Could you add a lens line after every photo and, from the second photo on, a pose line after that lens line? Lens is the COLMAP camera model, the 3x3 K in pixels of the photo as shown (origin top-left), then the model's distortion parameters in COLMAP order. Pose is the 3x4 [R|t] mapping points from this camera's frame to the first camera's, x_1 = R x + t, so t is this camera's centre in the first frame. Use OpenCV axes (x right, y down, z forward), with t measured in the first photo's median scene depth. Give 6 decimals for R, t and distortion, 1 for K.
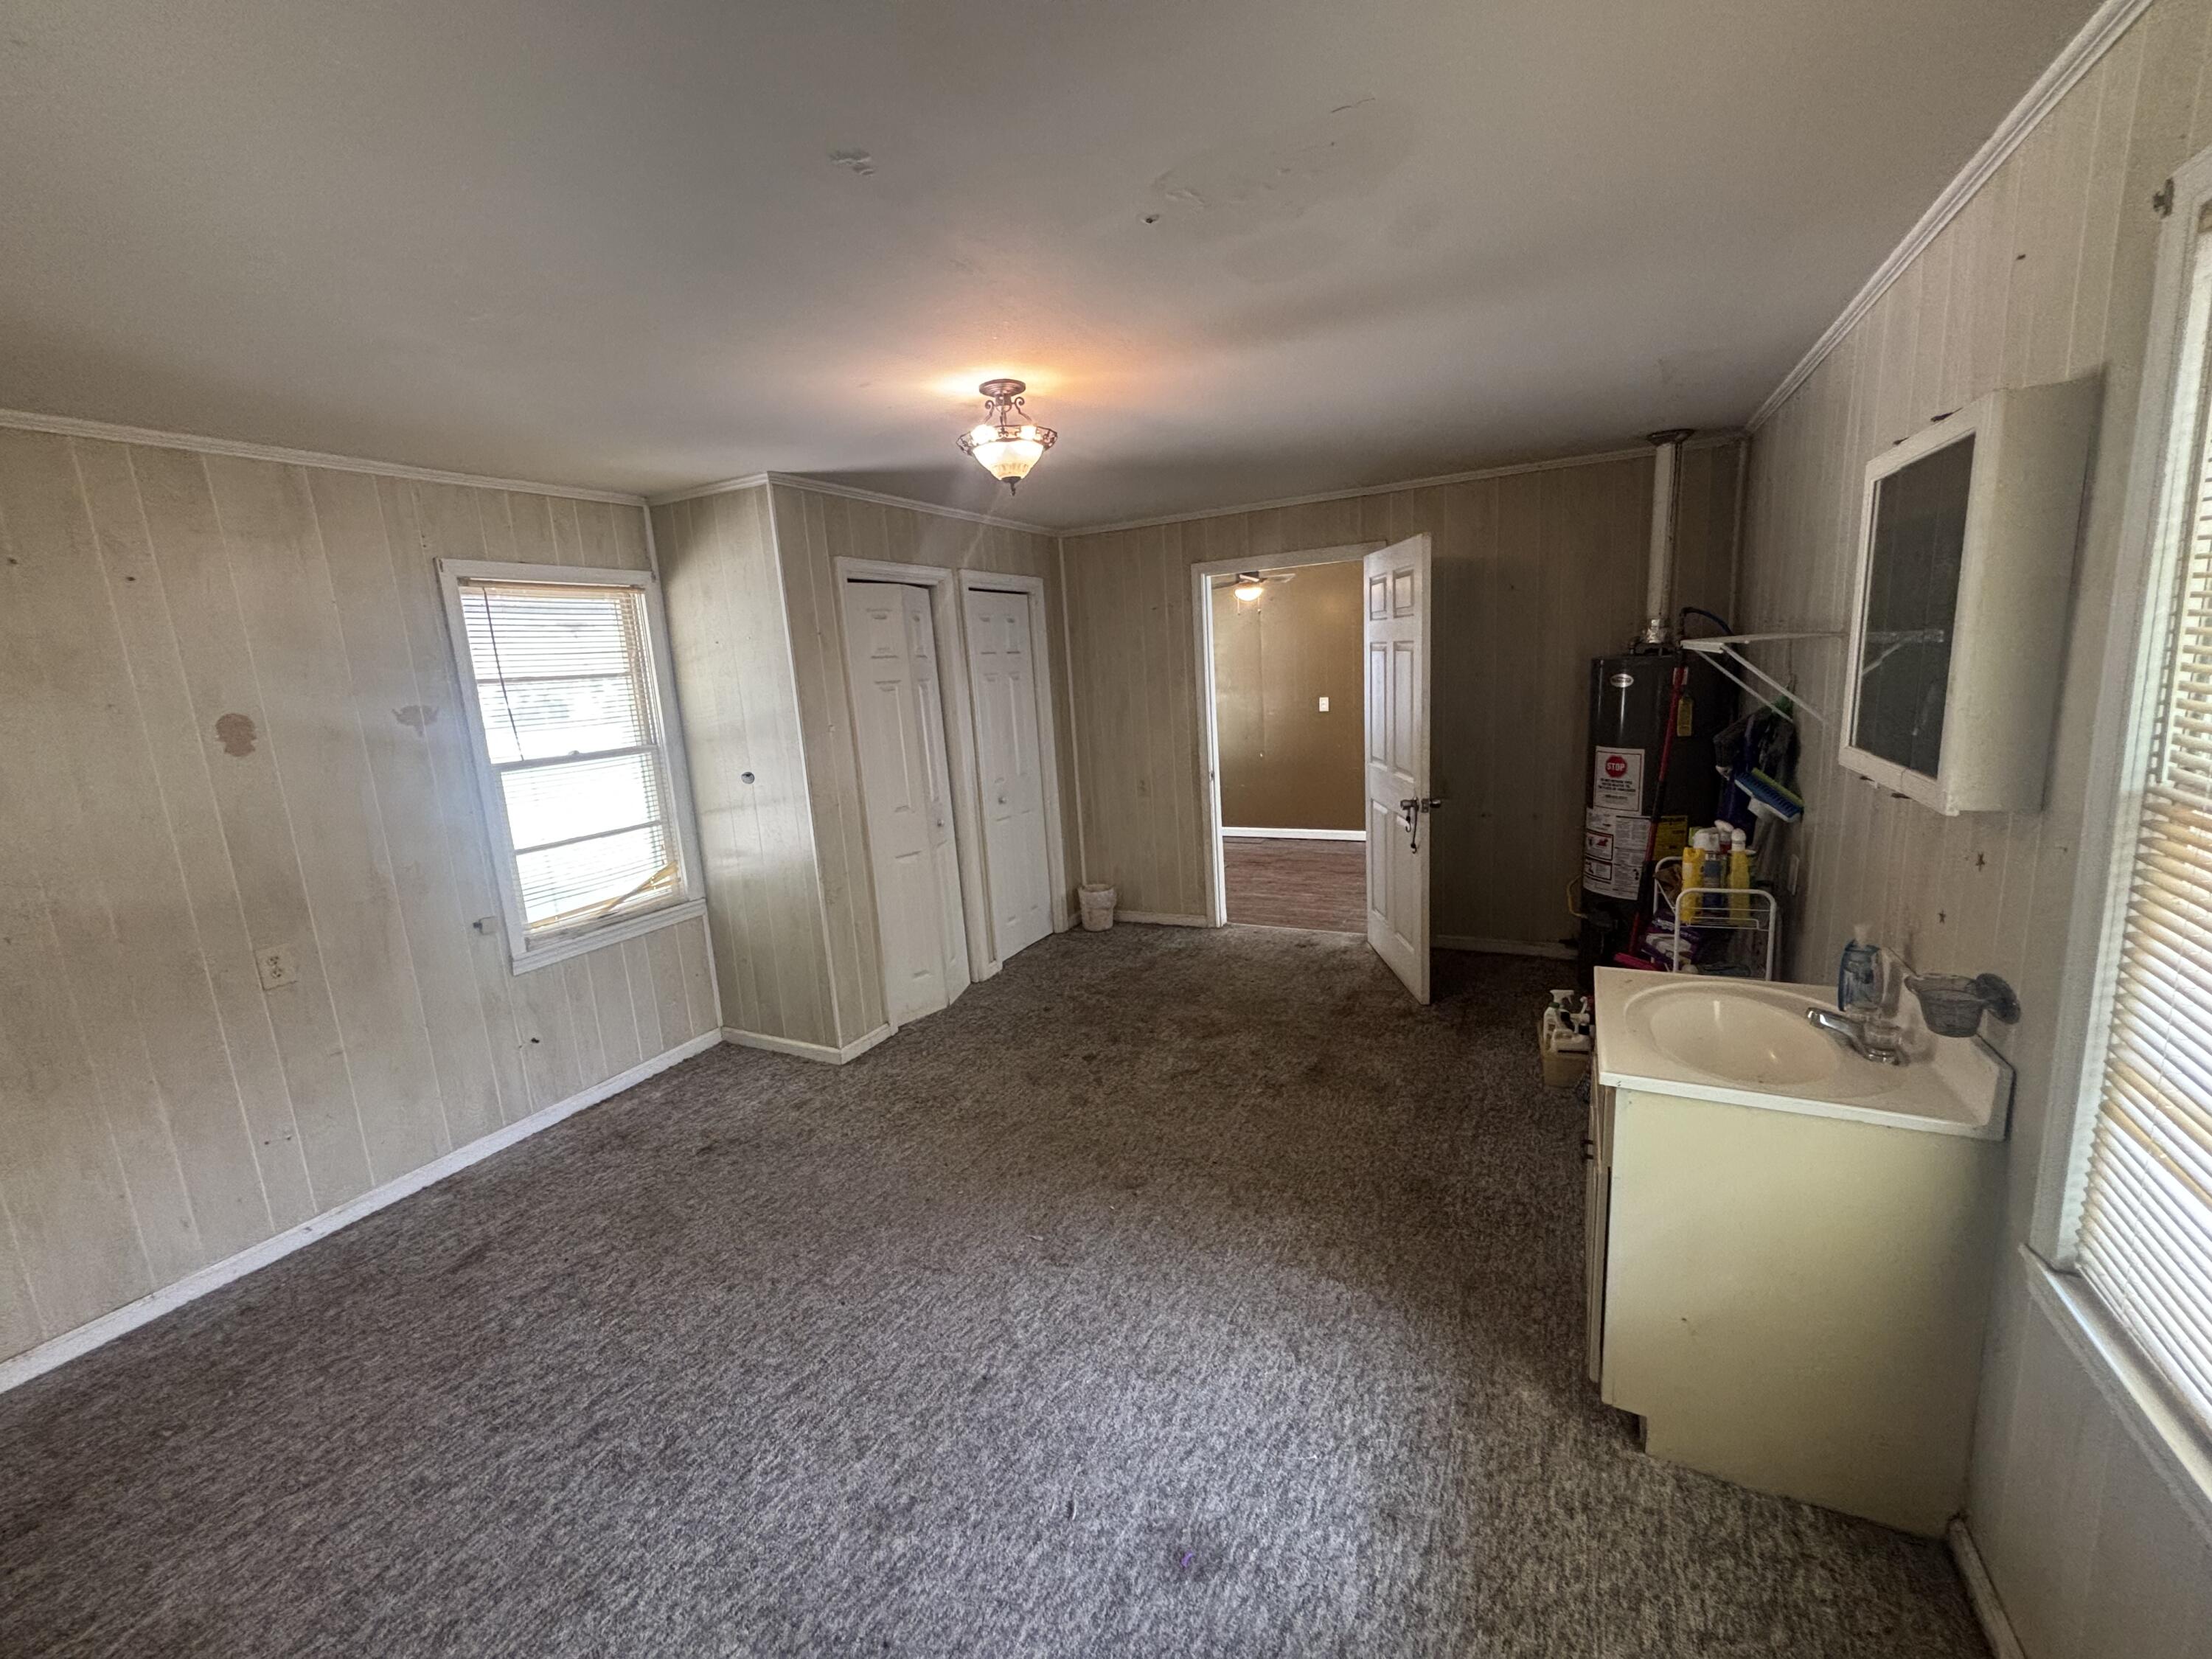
lens RADIAL K [[884.9, 0, 1106.0], [0, 884.9, 829.5], [0, 0, 1]] dist [0.023854, -0.000050]
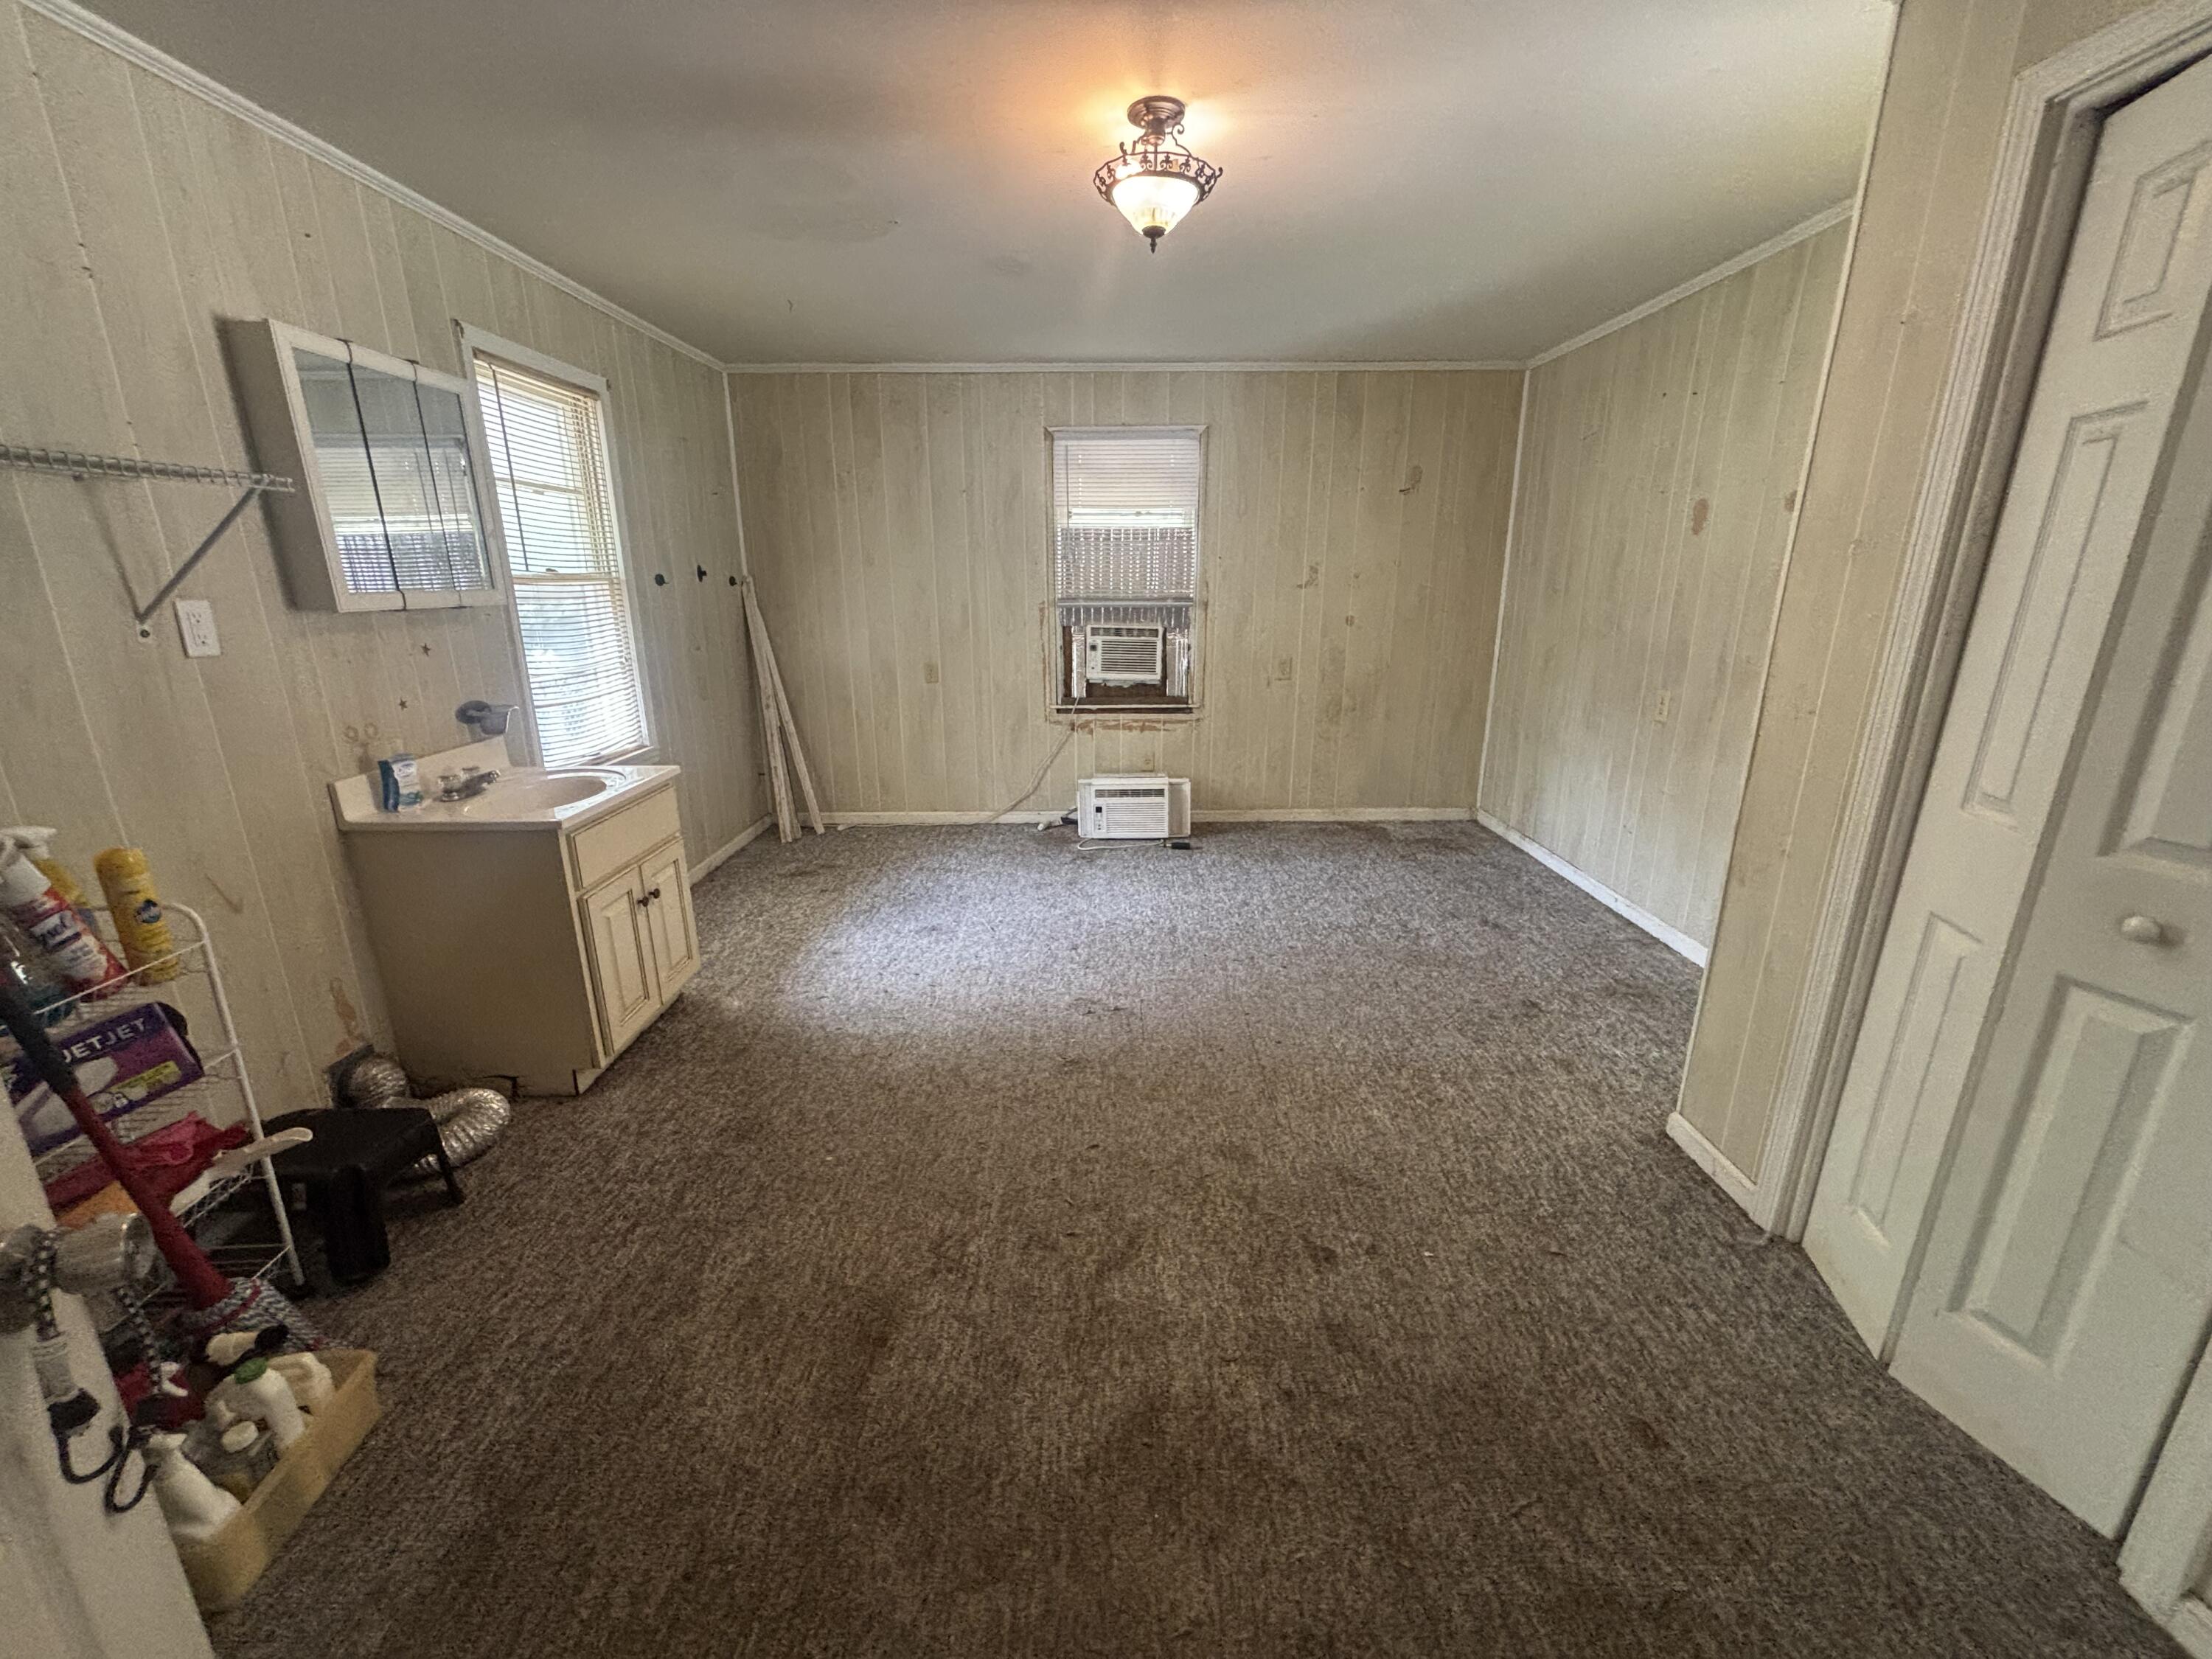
lens RADIAL K [[896.8, 0, 1102.7], [0, 896.8, 830.3], [0, 0, 1]] dist [0.001452, -0.000264]
pose [[-0.889661, 0.190419, -0.415023, 0.359988], [-0.022837, 0.889206, 0.456936, -0.260631], [0.456051, 0.415996, -0.786743, 1.735000]]
